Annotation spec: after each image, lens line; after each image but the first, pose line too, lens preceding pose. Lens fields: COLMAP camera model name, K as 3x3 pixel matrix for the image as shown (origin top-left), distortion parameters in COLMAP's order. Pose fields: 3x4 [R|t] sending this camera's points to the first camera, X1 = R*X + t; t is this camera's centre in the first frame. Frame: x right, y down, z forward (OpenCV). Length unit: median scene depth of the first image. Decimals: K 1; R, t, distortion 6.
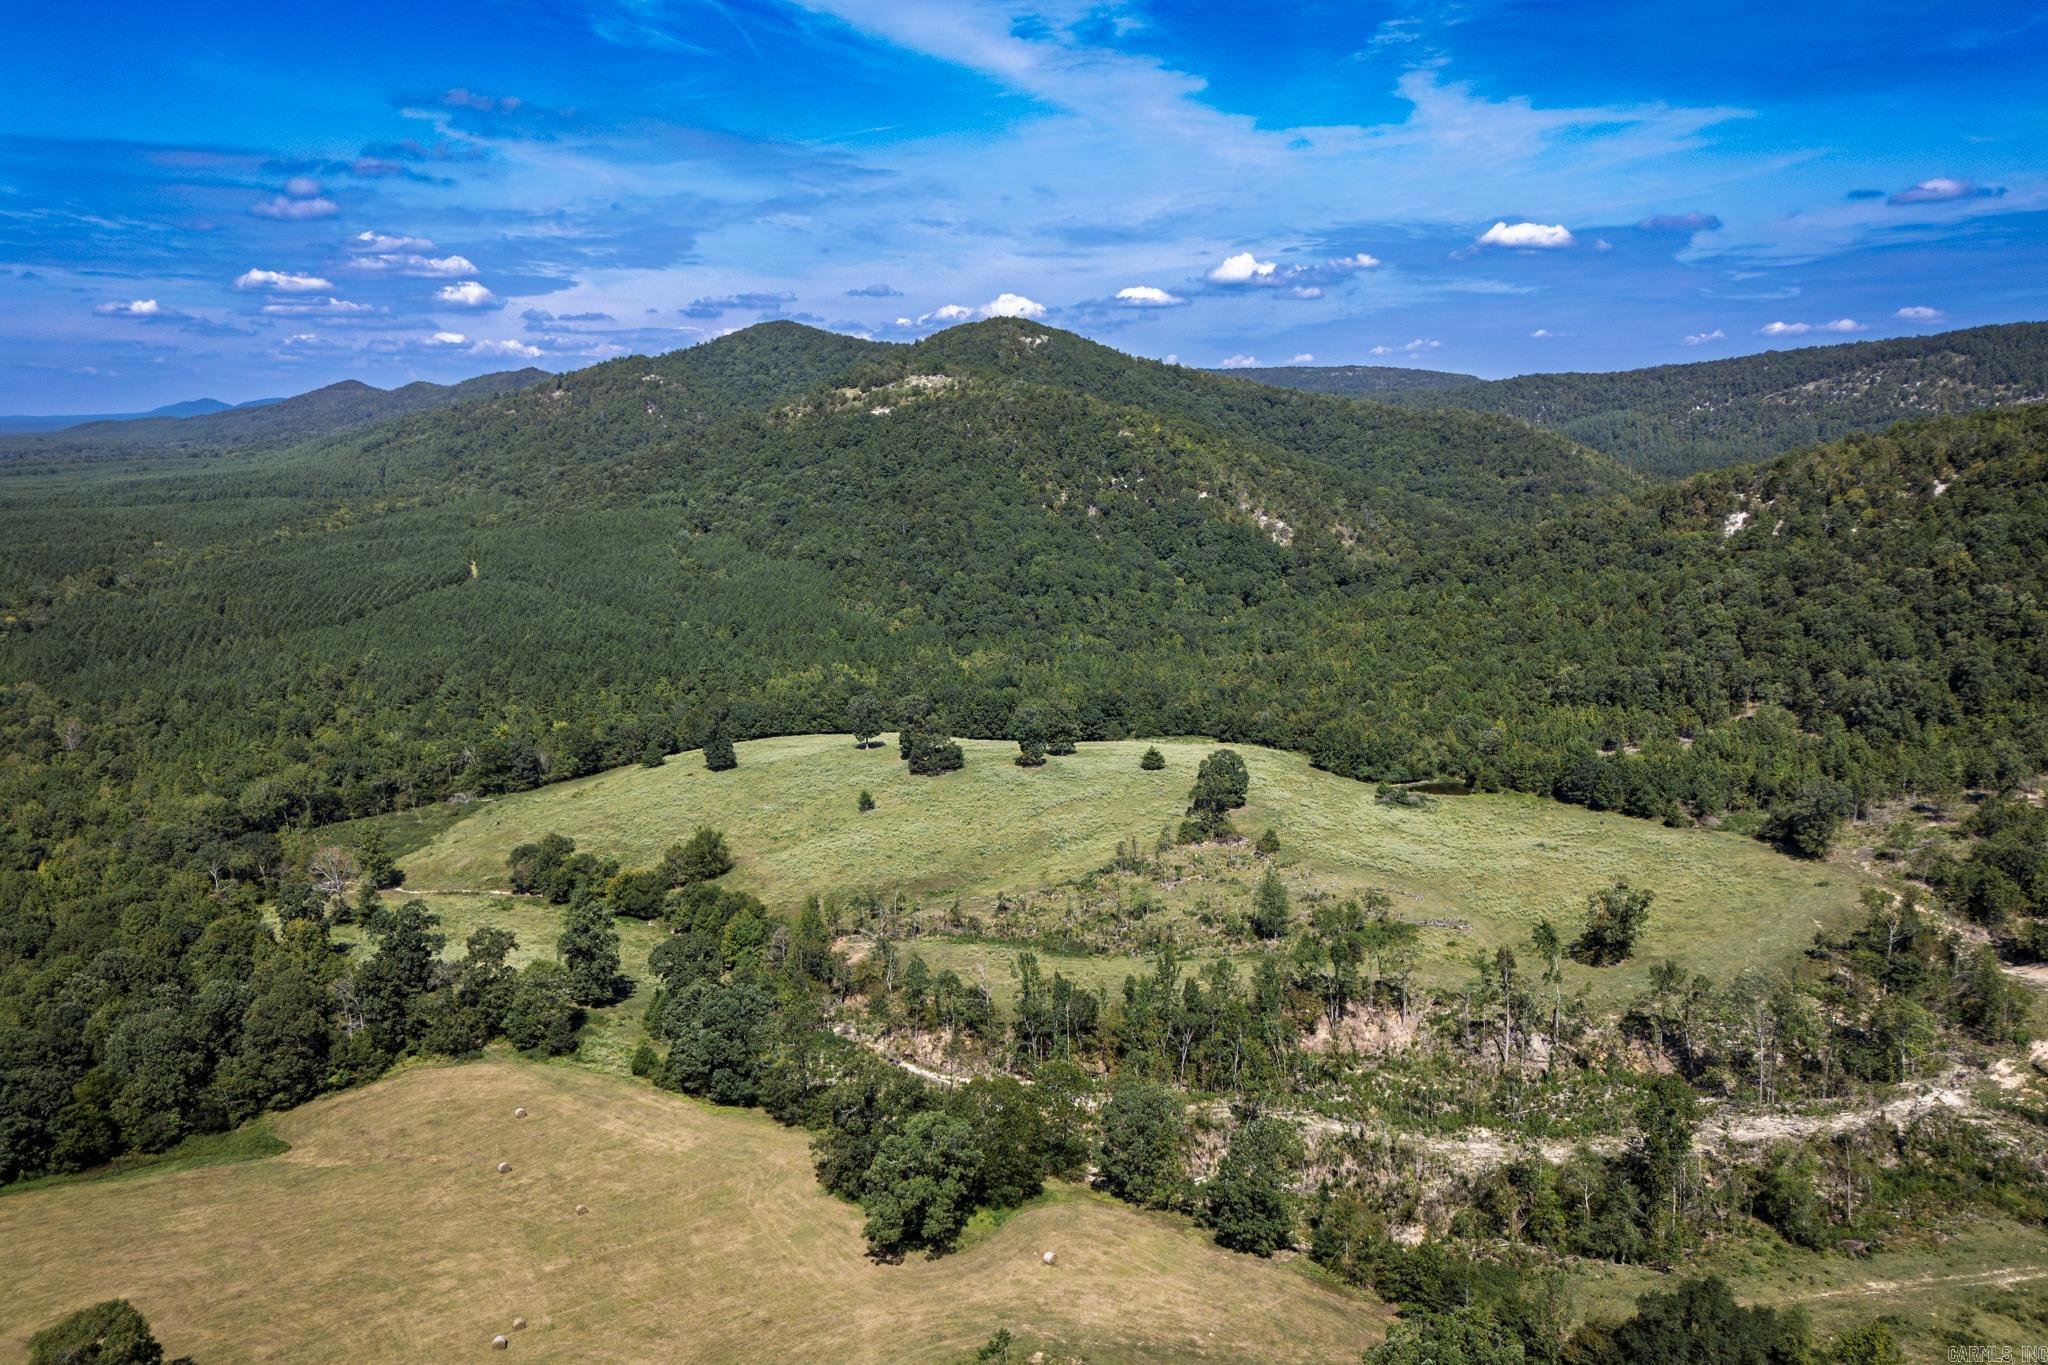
lens RADIAL K [[1512.5, 0, 1018.8], [0, 1512.5, 726.5], [0, 0, 1]] dist [0.078548, -0.058437]
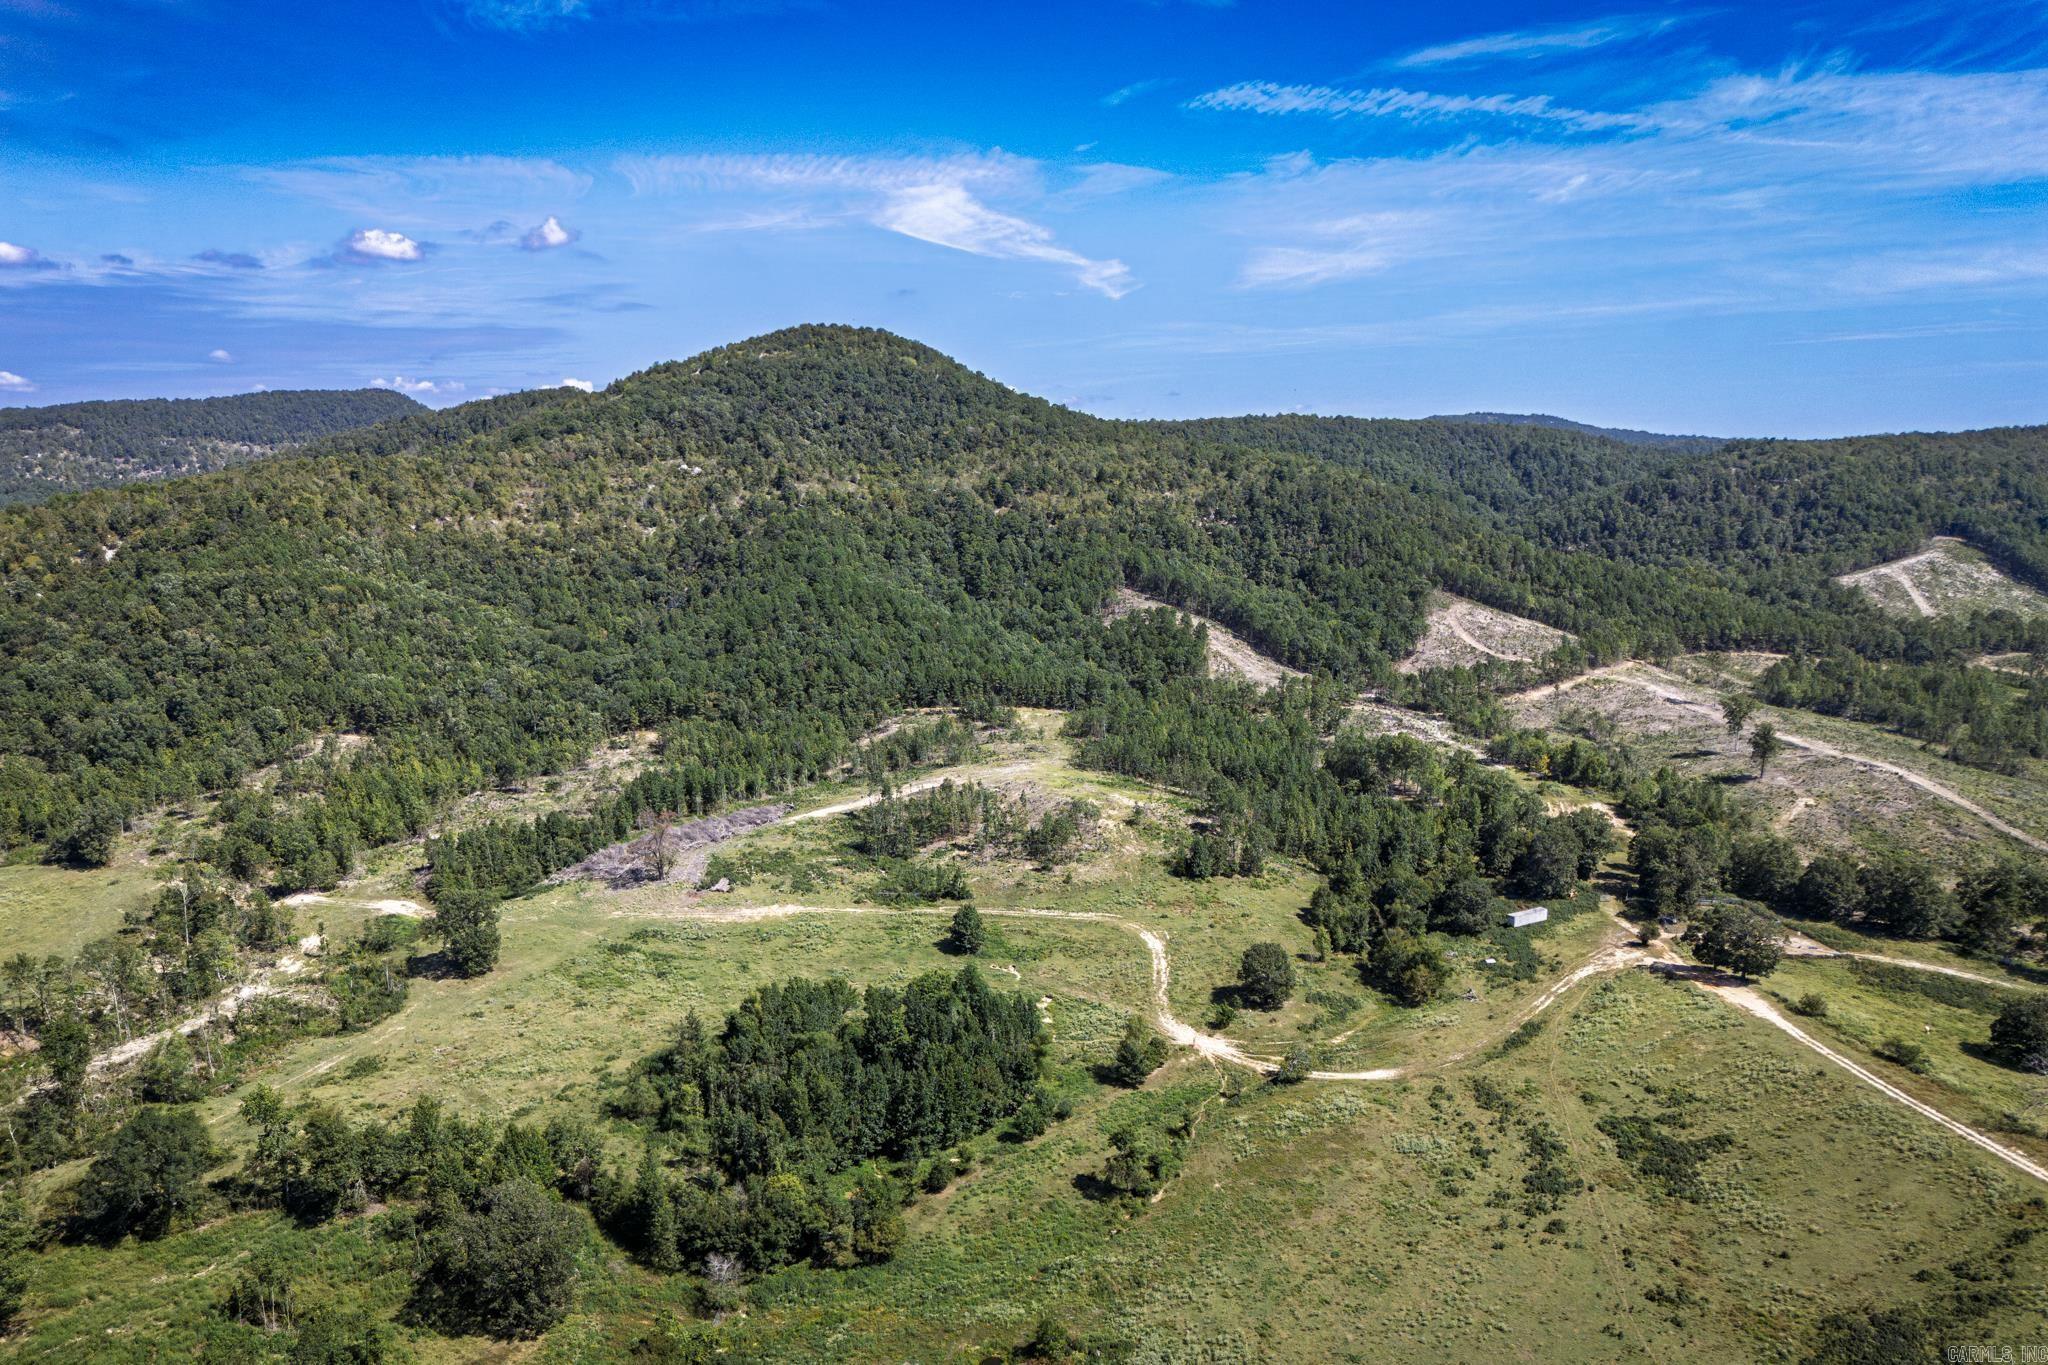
lens RADIAL K [[1524.1, 0, 1054.4], [0, 1524.1, 730.6], [0, 0, 1]] dist [0.077056, -0.104183]
pose [[0.457840, -0.134491, 0.878803, -0.125177], [0.171322, 0.983311, 0.061229, 0.027843], [-0.872371, 0.122525, 0.473240, -0.147087]]
